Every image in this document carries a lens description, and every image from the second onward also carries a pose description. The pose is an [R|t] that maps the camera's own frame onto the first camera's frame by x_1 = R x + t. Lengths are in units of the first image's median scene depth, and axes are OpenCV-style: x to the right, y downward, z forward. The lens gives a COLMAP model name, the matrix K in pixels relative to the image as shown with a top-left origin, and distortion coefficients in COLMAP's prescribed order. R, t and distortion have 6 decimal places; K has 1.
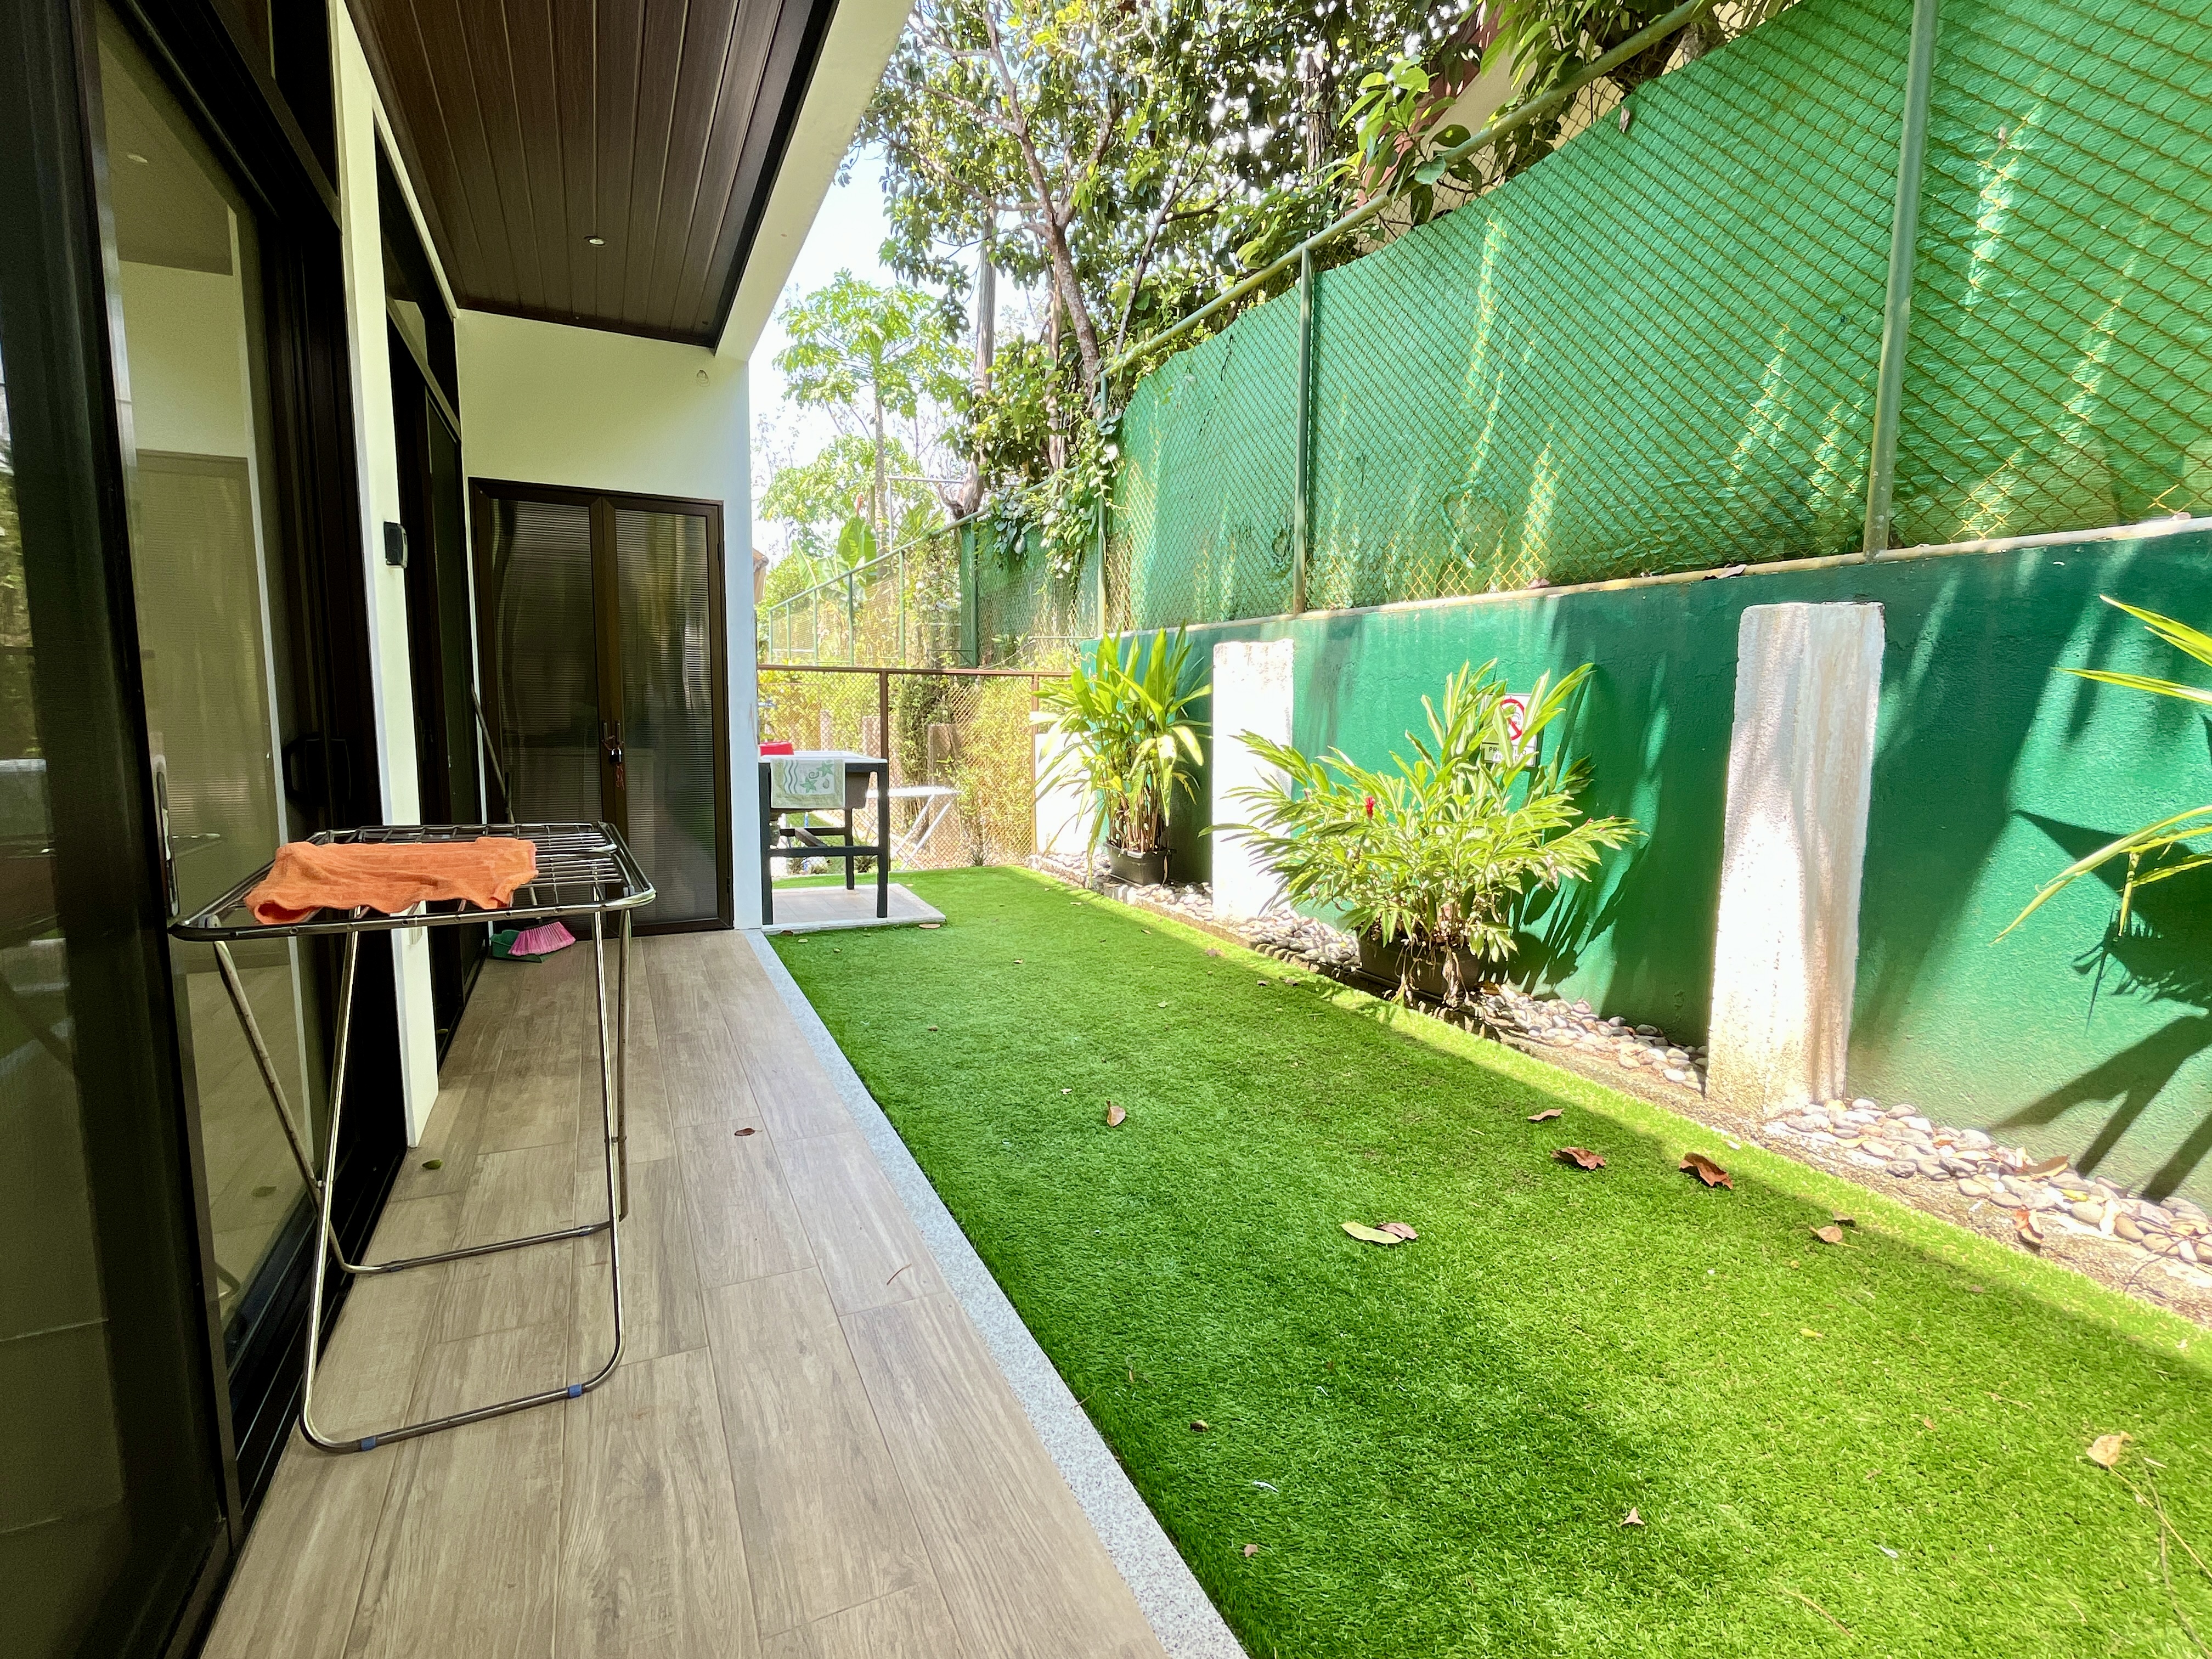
lens RADIAL K [[1046.4, 0, 1106.0], [0, 1046.4, 829.5], [0, 0, 1]] dist [0.002415, 0.000163]
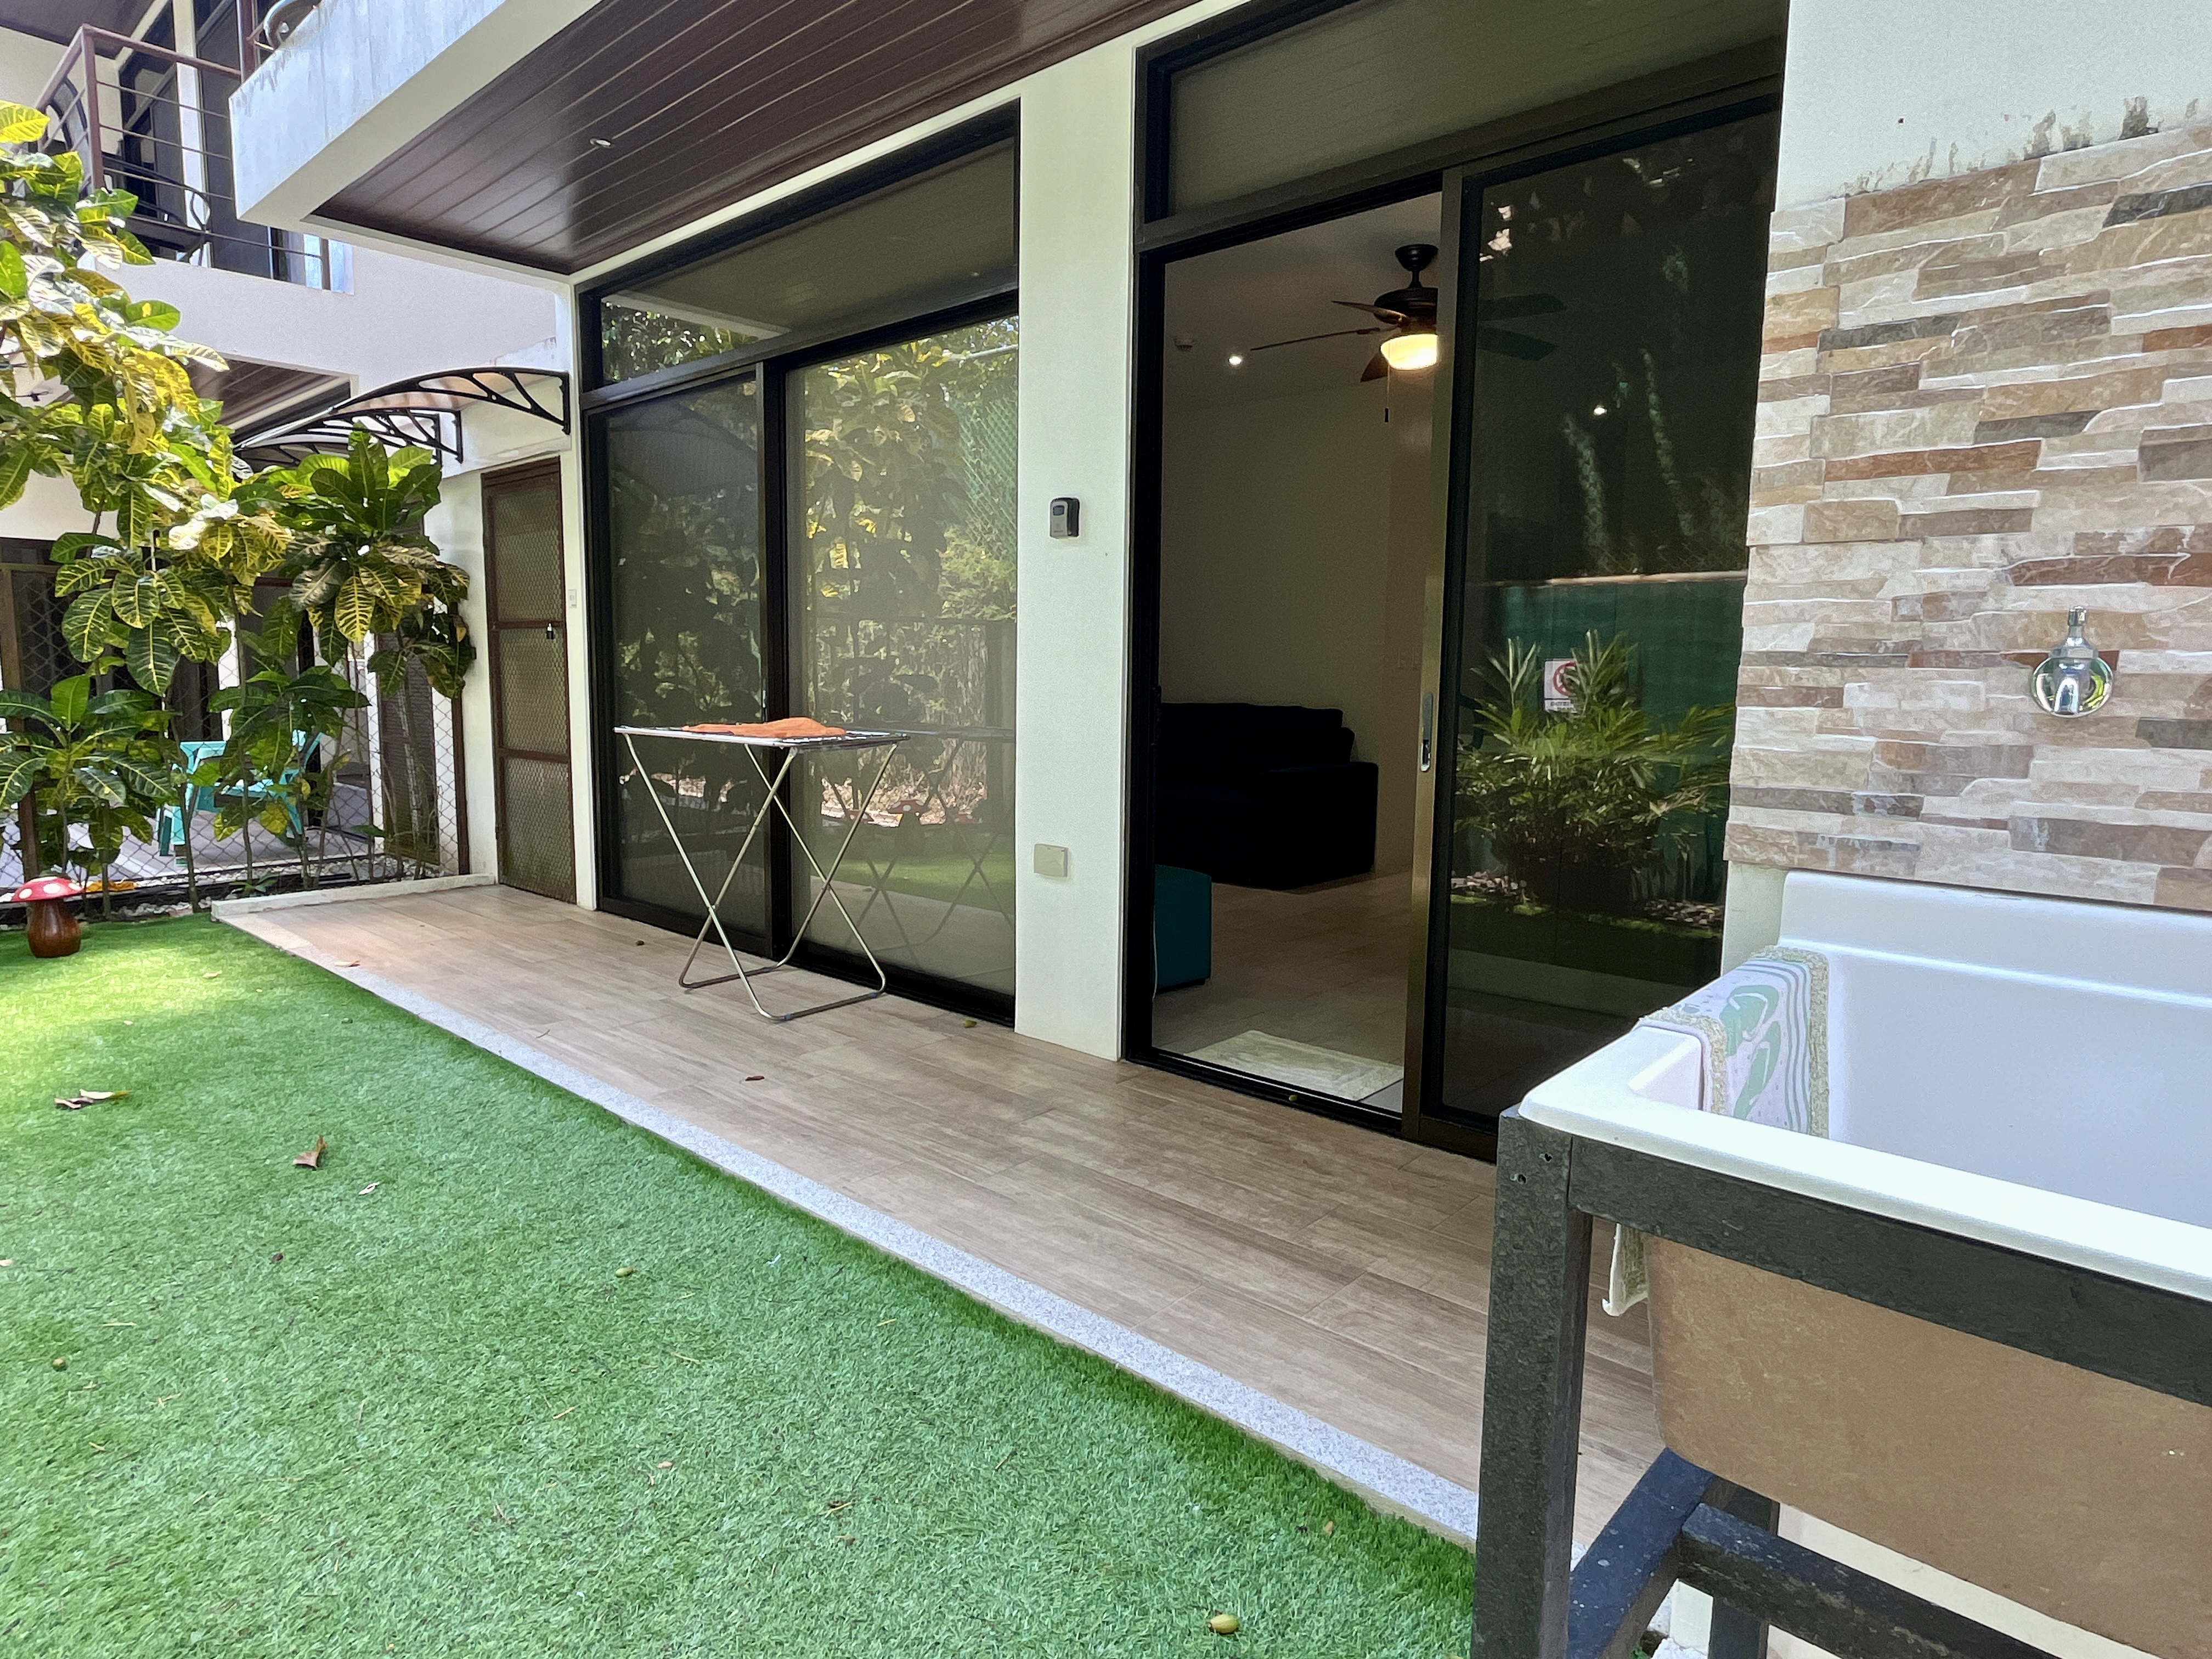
lens RADIAL K [[1287.2, 0, 1106.0], [0, 1287.2, 829.5], [0, 0, 1]] dist [-0.002177, -0.001268]
pose [[-0.928279, 0.022518, -0.371201, -0.174673], [-0.072379, 0.968137, 0.239732, -0.226119], [0.364772, 0.249405, -0.897072, 1.862735]]
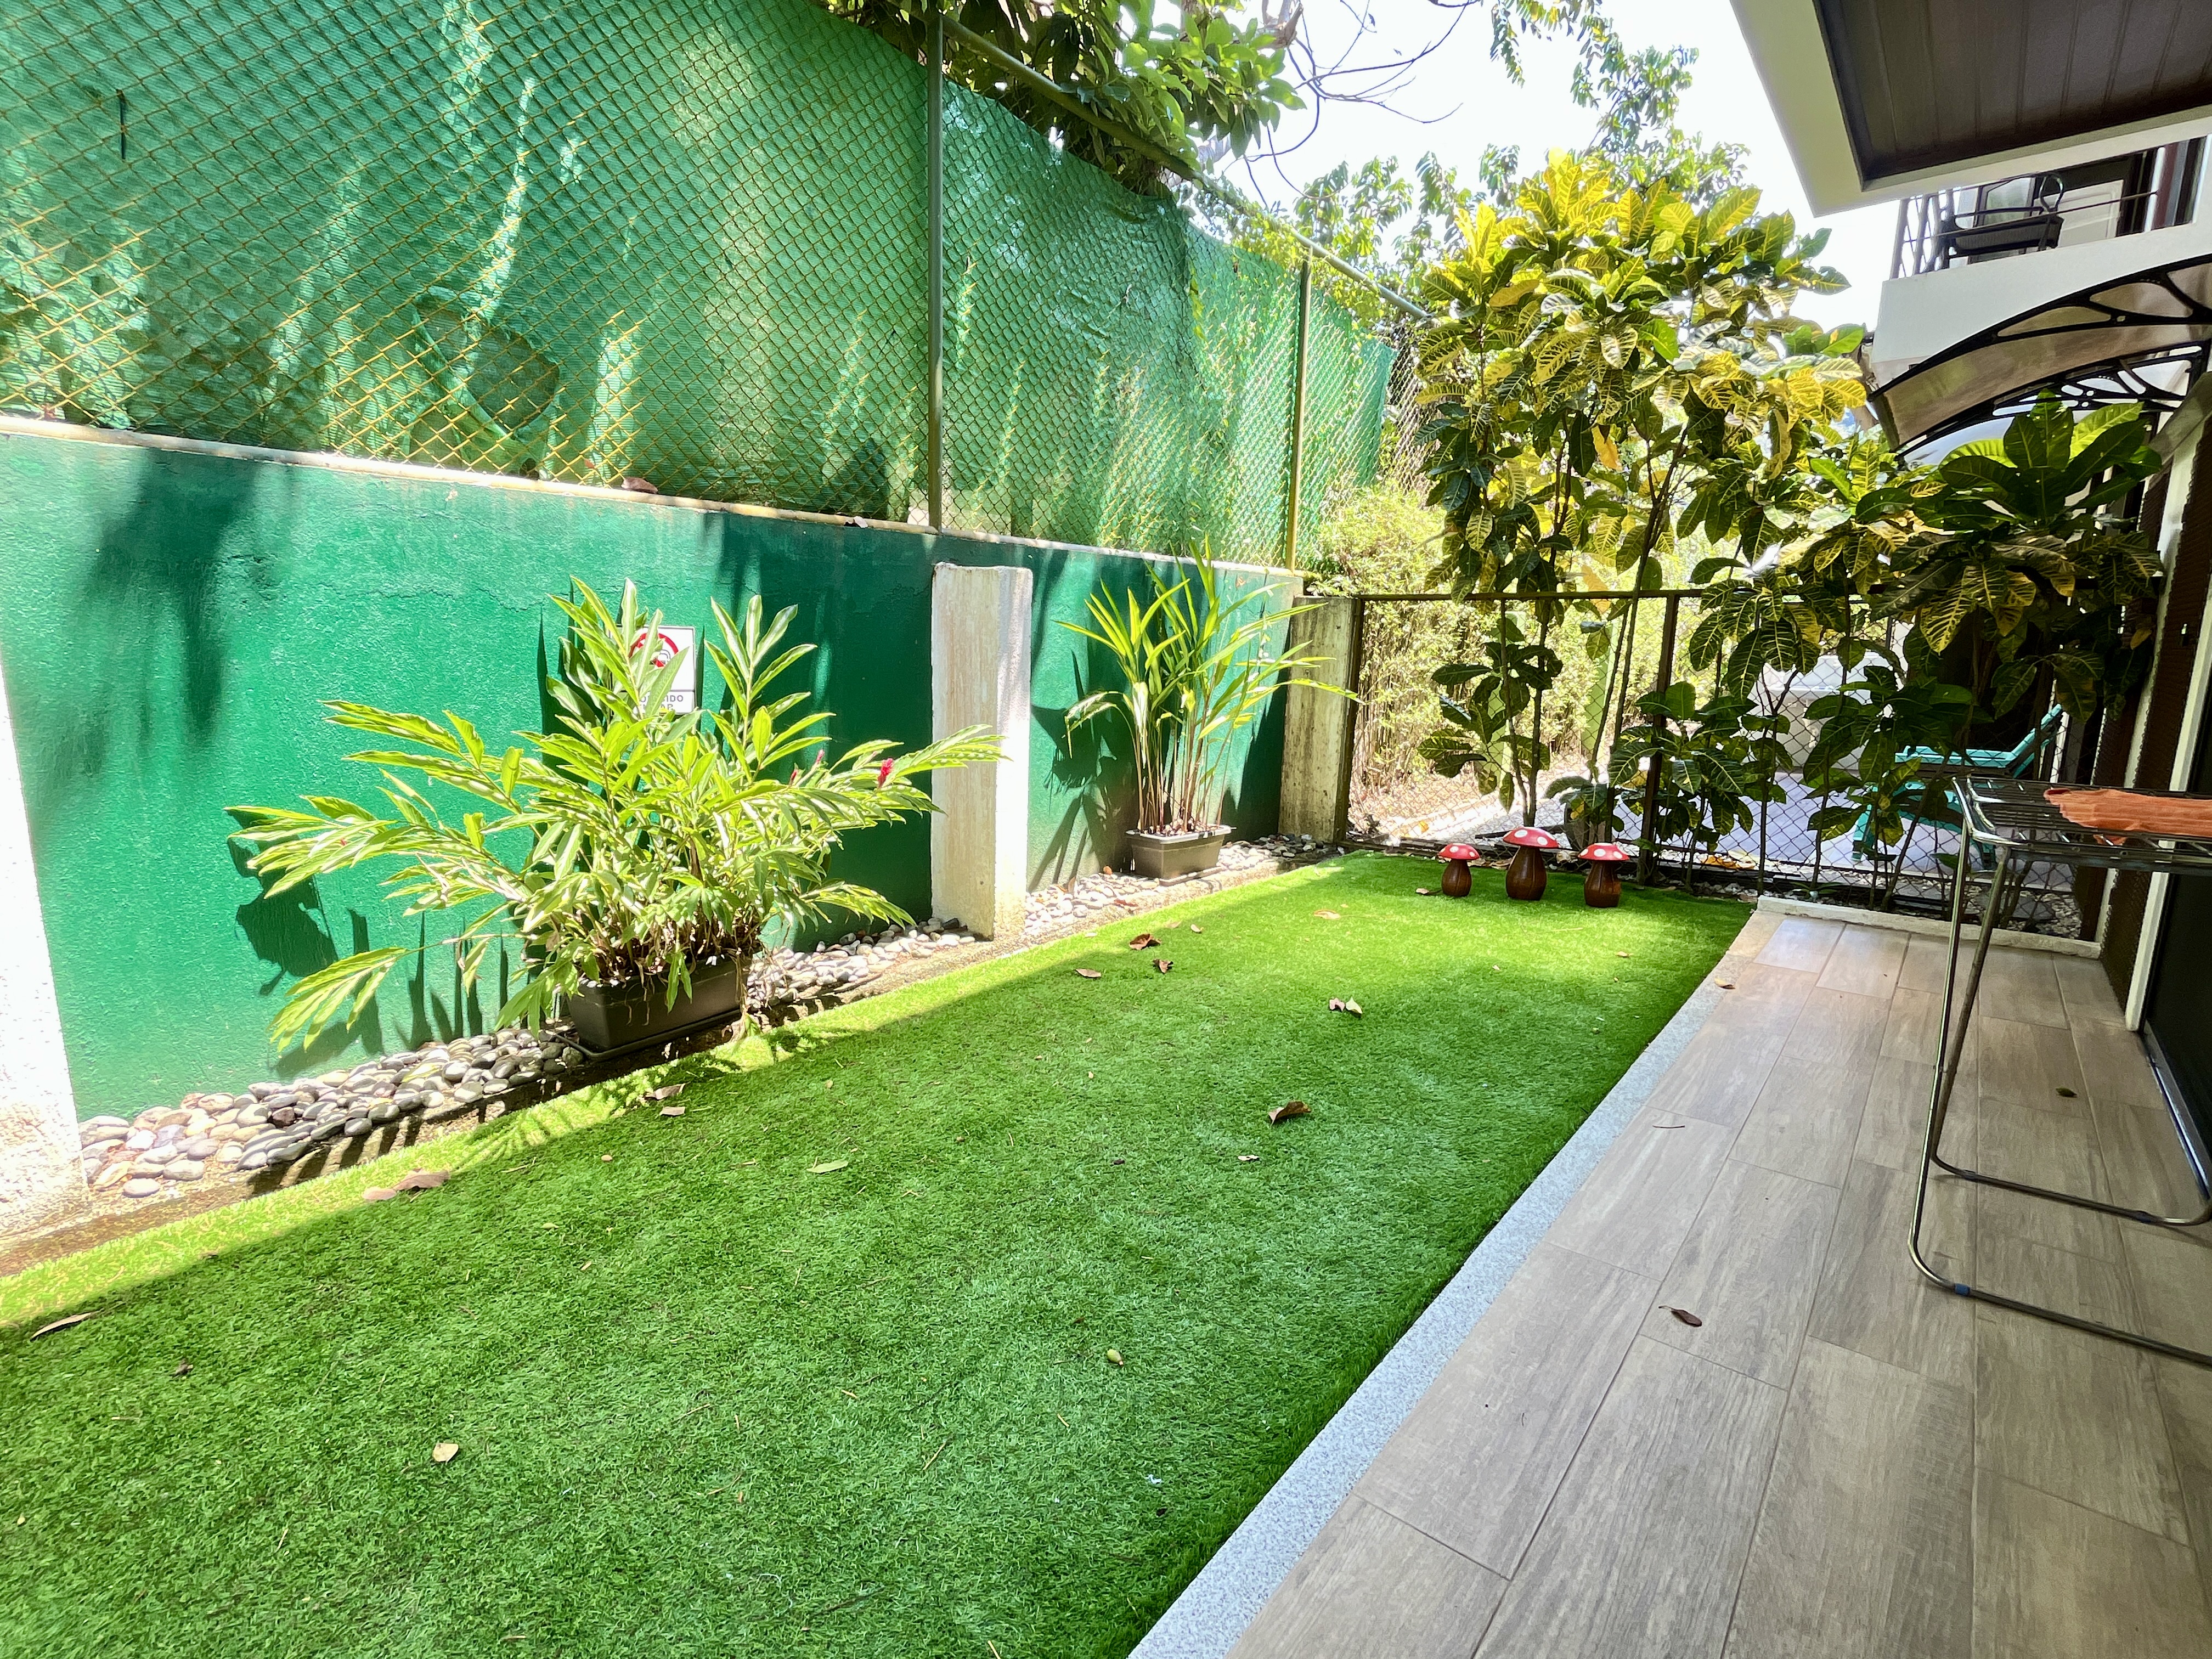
lens RADIAL K [[1046.4, 0, 1106.0], [0, 1046.4, 829.5], [0, 0, 1]] dist [0.002415, 0.000163]
pose [[-0.417580, -0.184358, 0.889741, -0.626344], [0.095718, 0.964827, 0.244839, -0.183696], [-0.903585, 0.187404, -0.385246, 1.317134]]
